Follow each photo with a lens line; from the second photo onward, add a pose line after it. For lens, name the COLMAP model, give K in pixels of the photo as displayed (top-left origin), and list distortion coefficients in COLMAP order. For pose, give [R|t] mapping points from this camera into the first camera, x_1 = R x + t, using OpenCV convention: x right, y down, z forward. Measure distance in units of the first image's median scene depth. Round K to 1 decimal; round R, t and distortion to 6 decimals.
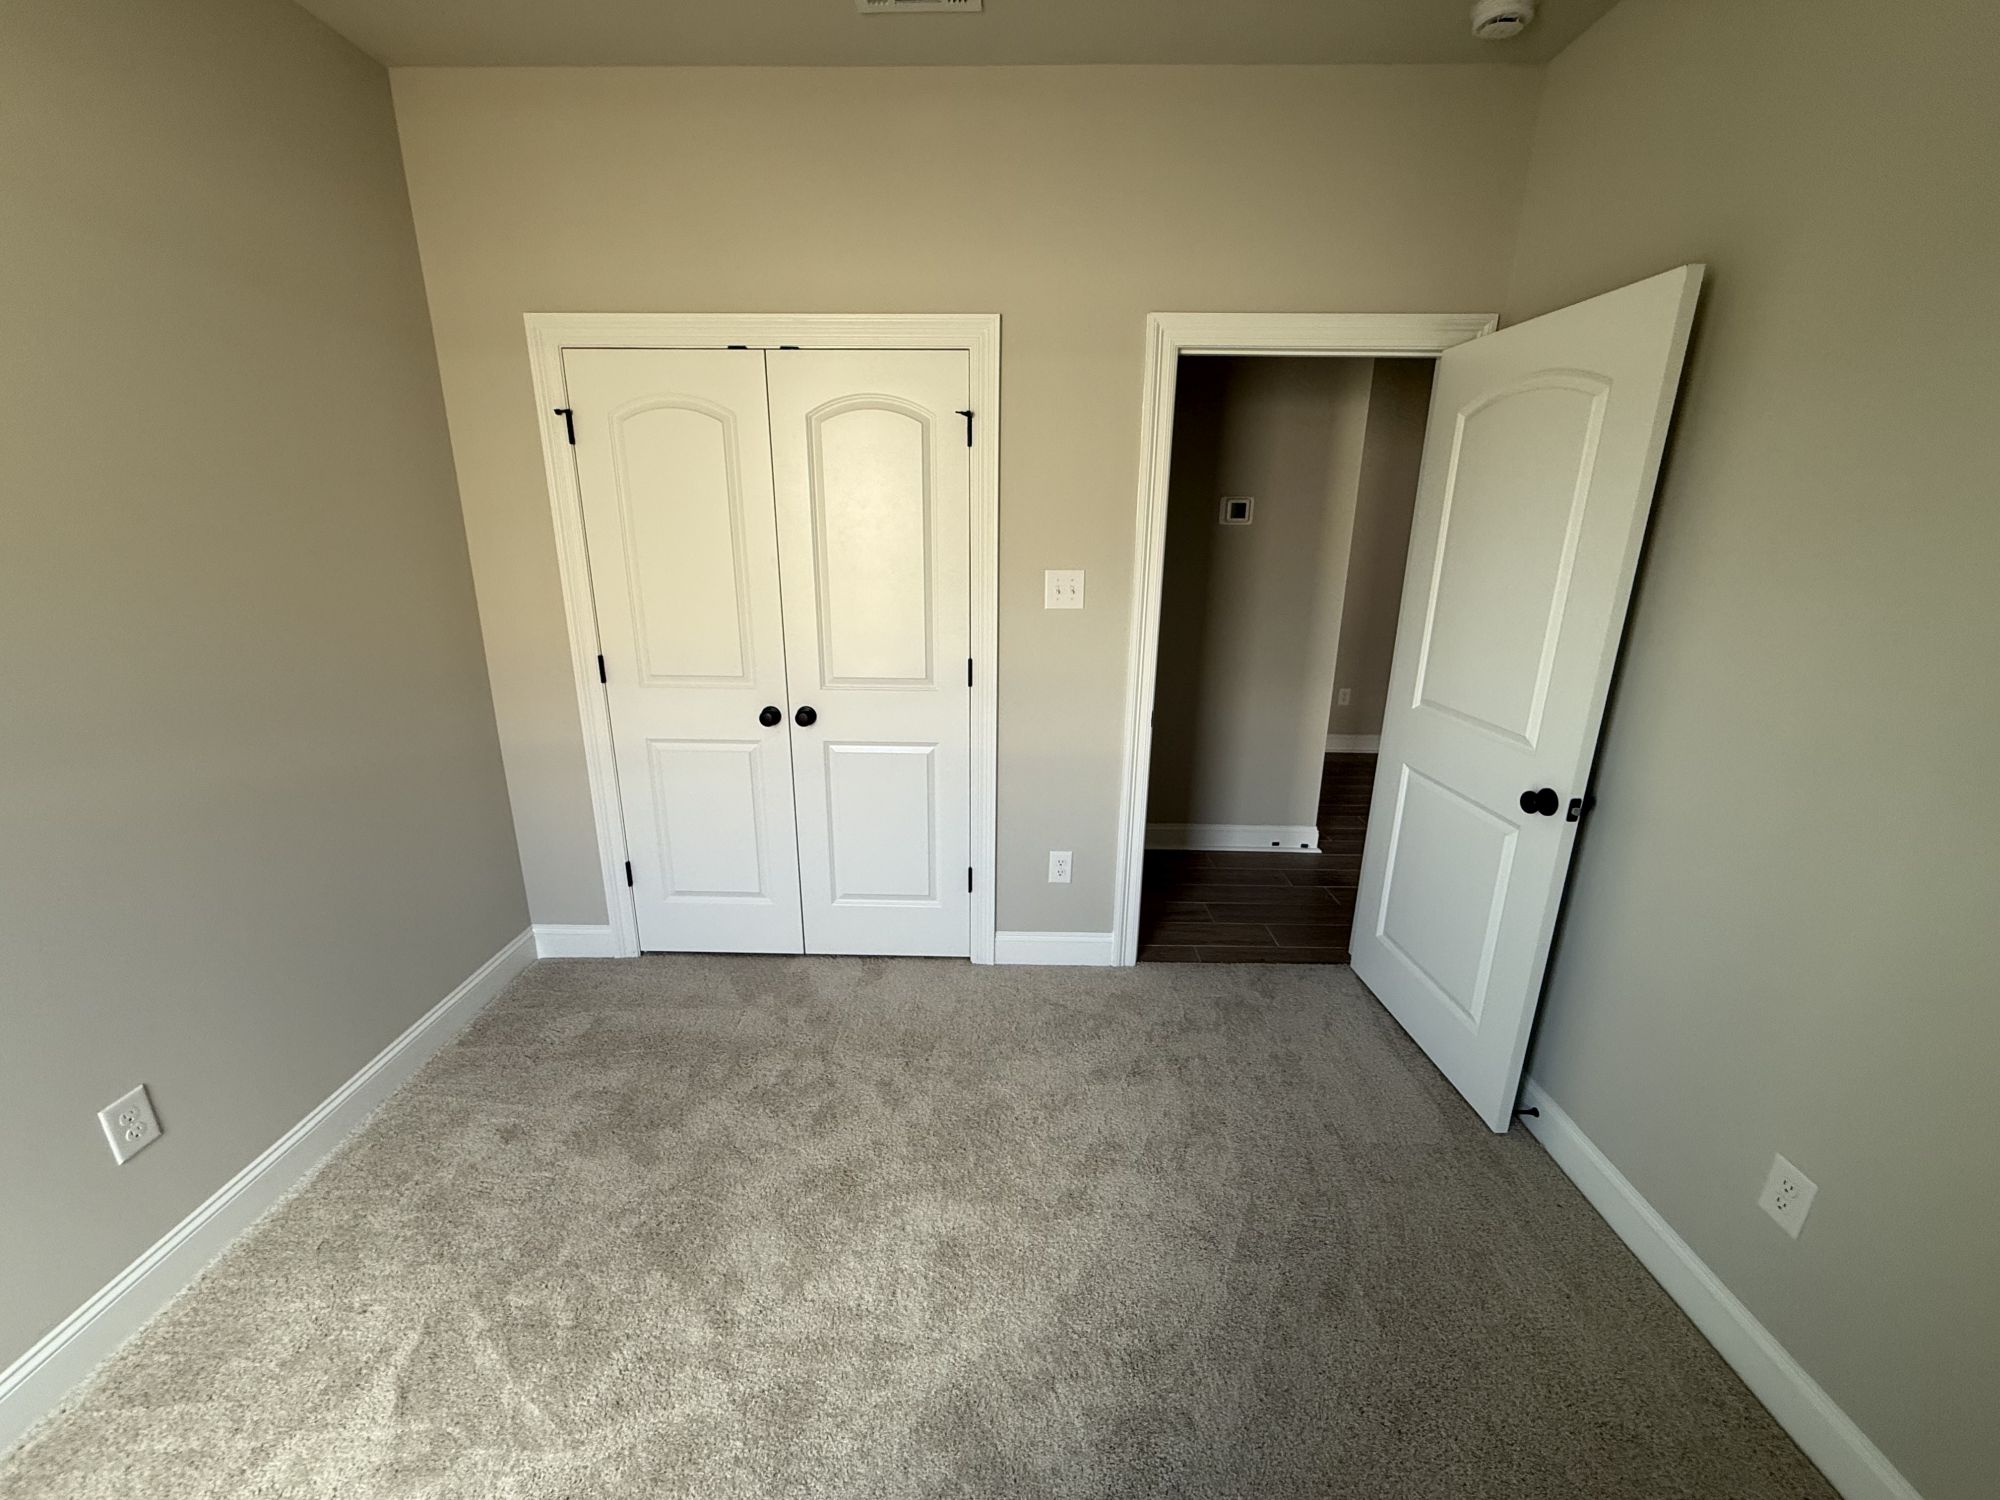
lens RADIAL K [[788.5, 0, 992.9], [0, 788.5, 743.2], [0, 0, 1]] dist [-0.000099, 0.000042]
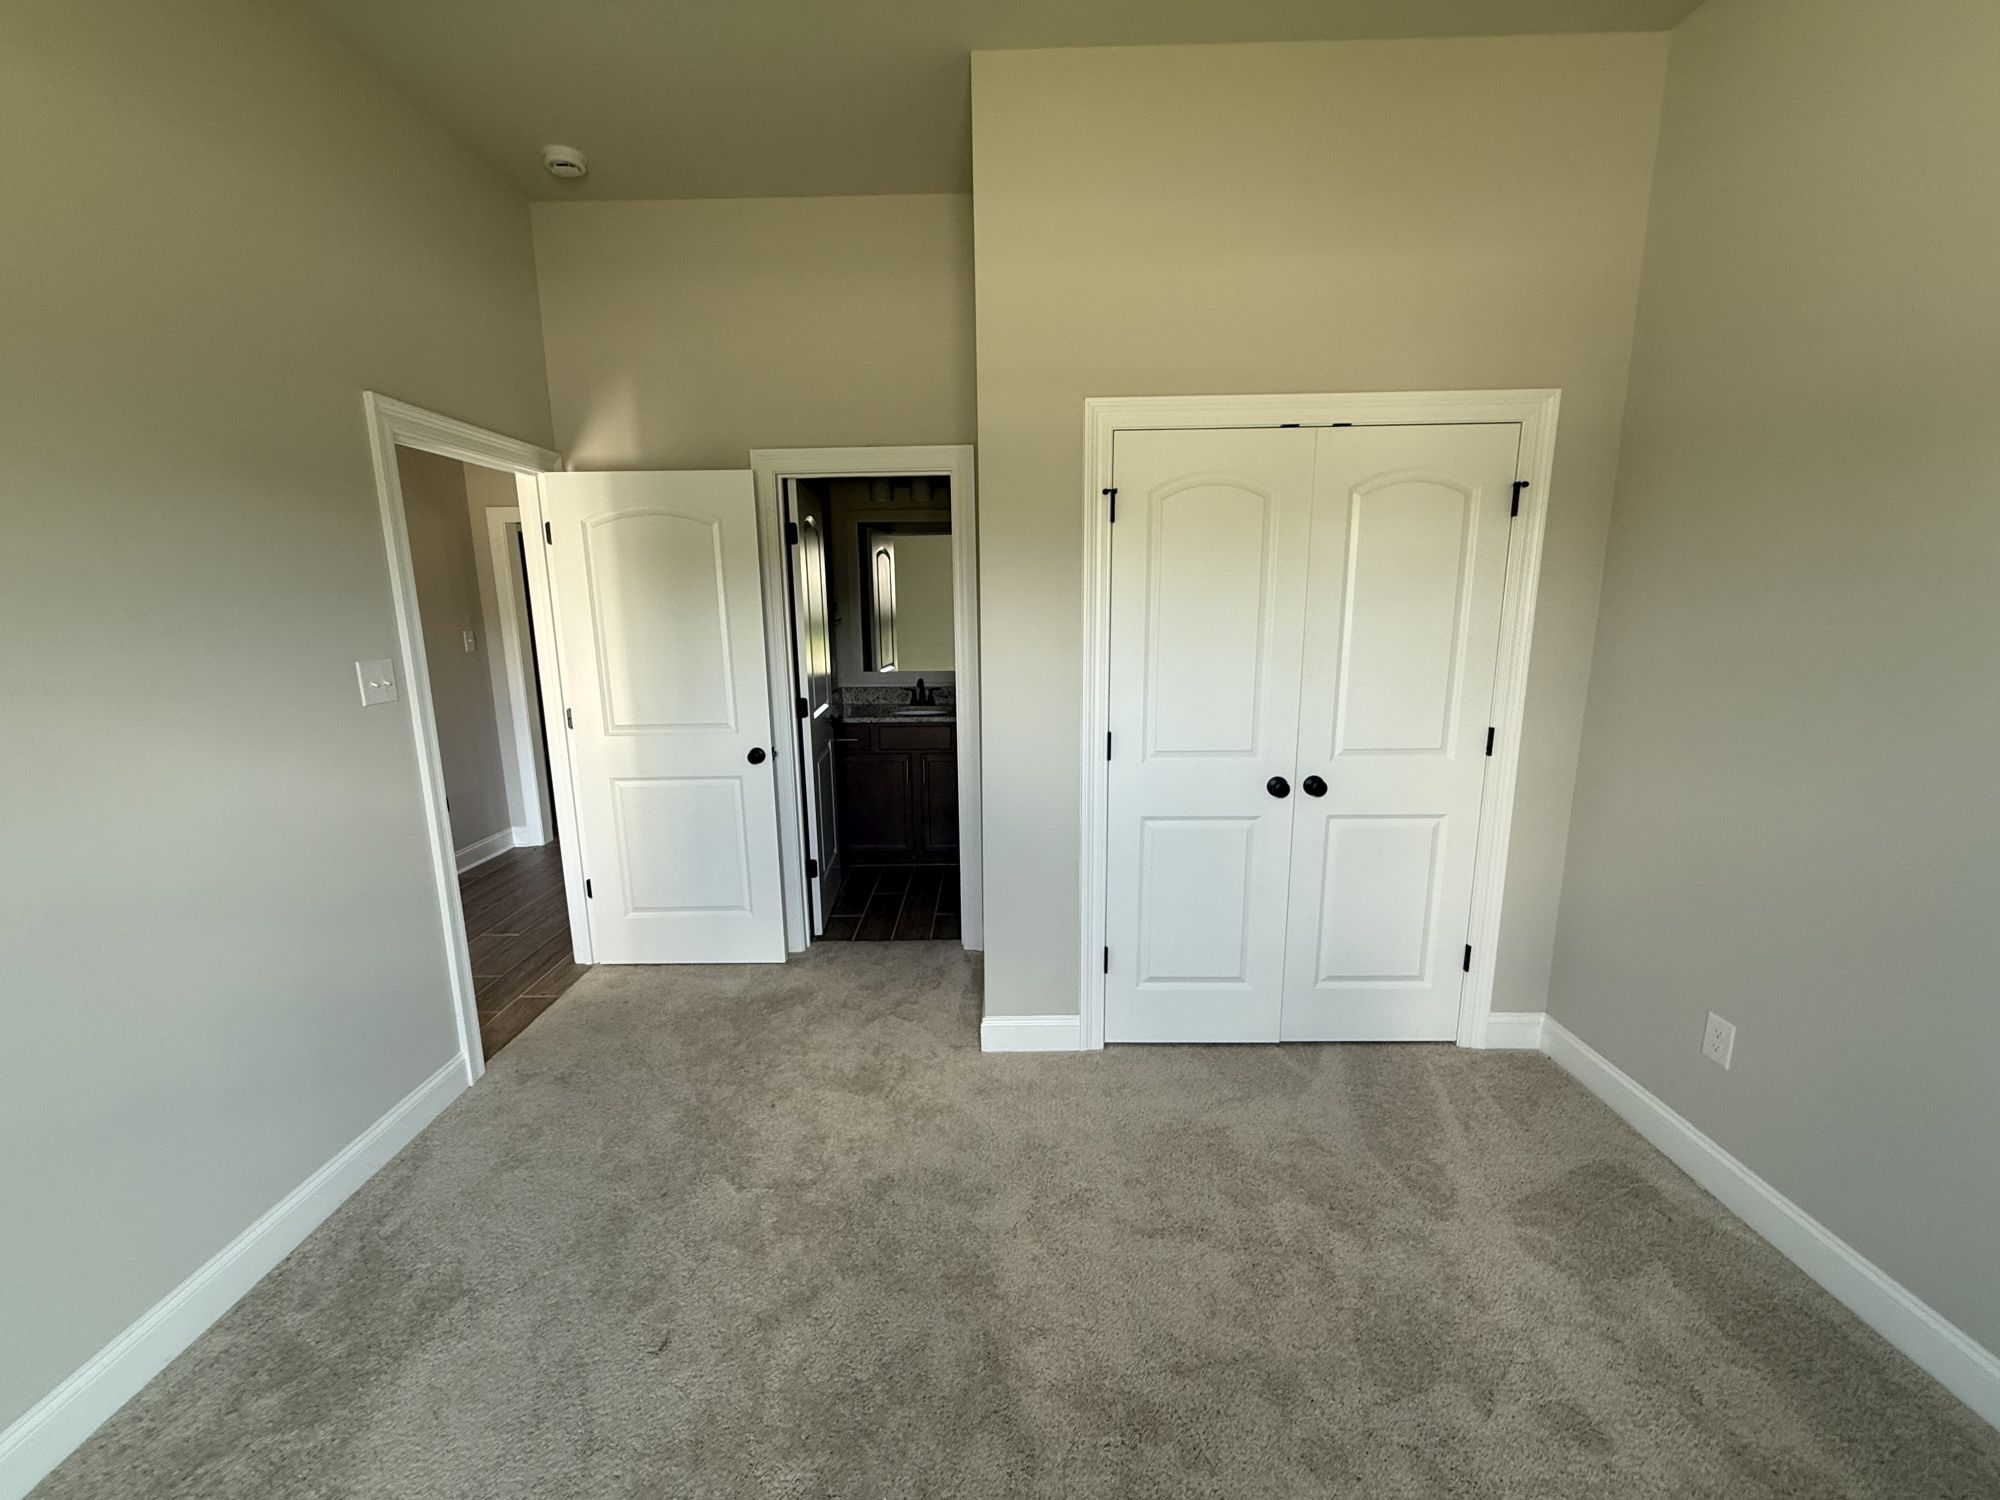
lens RADIAL K [[803.3, 0, 1000.0], [0, 803.3, 750.0], [0, 0, 1]] dist [0.000767, 0.000125]
pose [[0.999741, -0.021991, 0.005860, -0.584439], [0.022409, 0.996137, -0.084911, -0.007703], [-0.003971, 0.085020, 0.996371, 0.009588]]
